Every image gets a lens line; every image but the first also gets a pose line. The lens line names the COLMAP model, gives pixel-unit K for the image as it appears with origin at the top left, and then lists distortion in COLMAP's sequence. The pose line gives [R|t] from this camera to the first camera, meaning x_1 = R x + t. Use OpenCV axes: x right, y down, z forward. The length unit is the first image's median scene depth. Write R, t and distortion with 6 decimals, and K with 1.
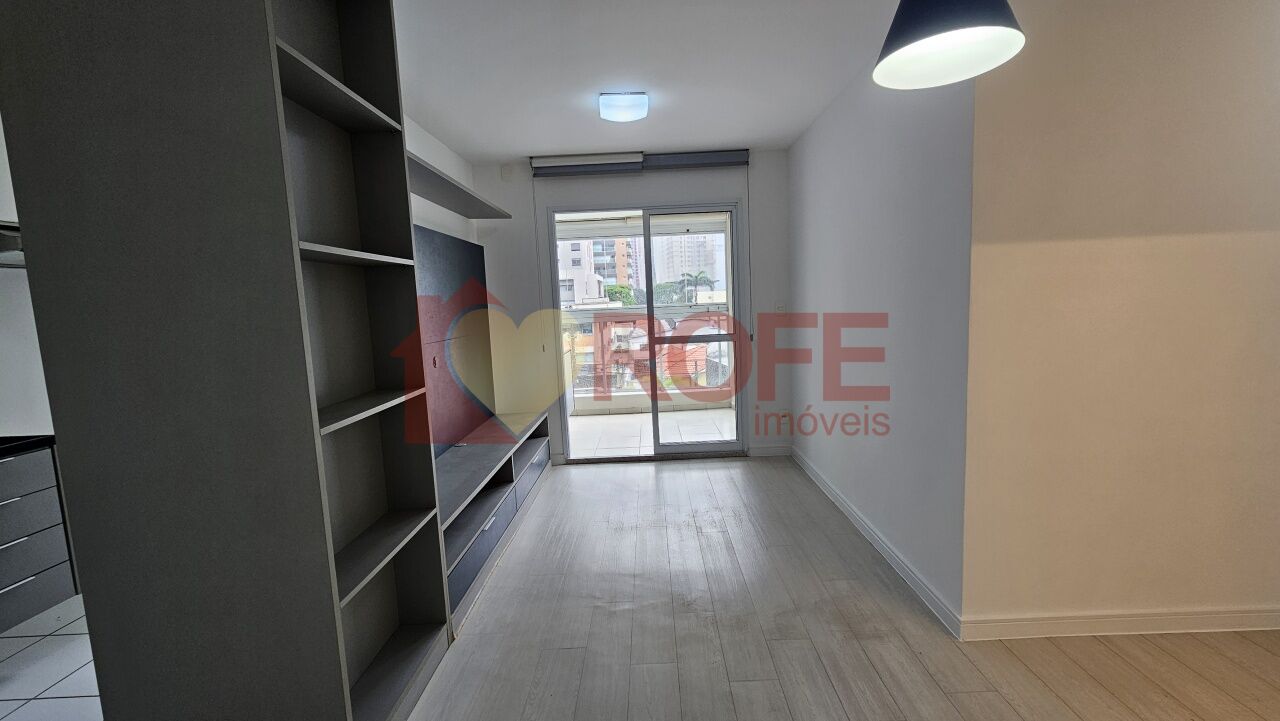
lens RADIAL K [[525.4, 0, 646.5], [0, 525.4, 359.6], [0, 0, 1]] dist [0.000720, 0.000308]
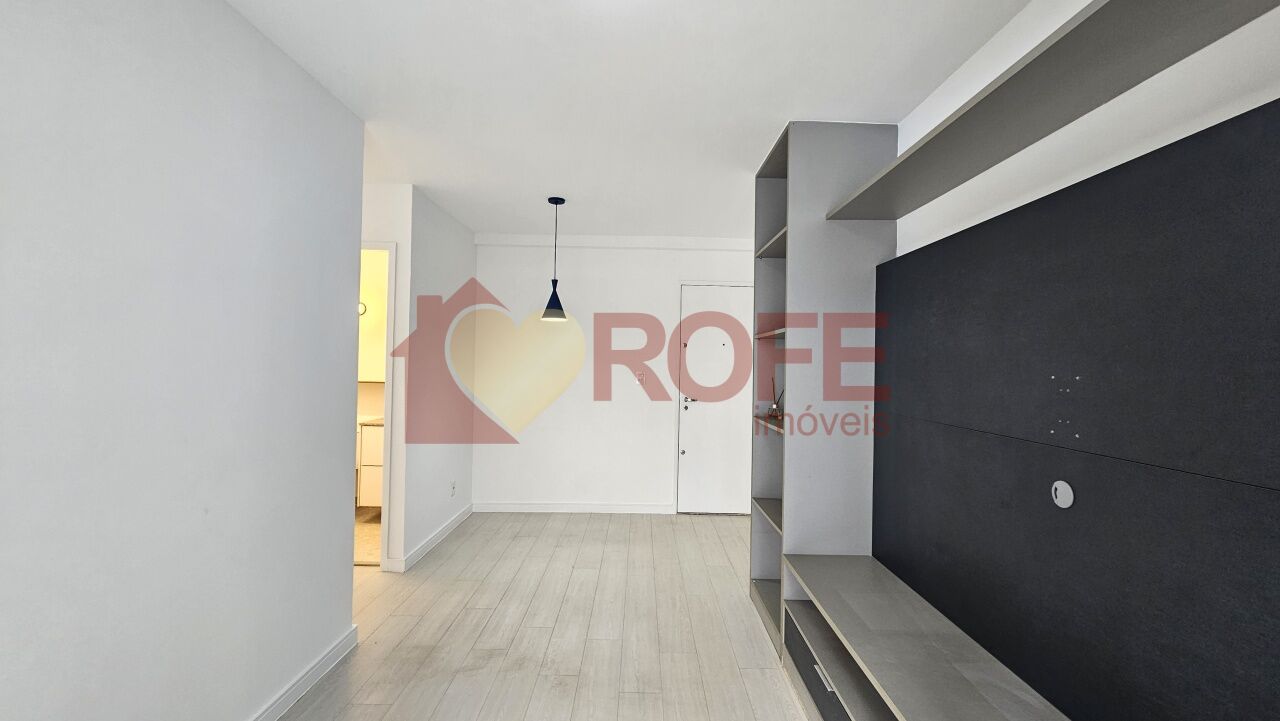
lens RADIAL K [[525.4, 0, 646.5], [0, 525.4, 359.6], [0, 0, 1]] dist [0.000720, 0.000308]
pose [[-0.999563, 0.026347, -0.013367, -0.087905], [0.024864, 0.994573, 0.101029, -0.235487], [0.015956, 0.100652, -0.994794, 2.123841]]
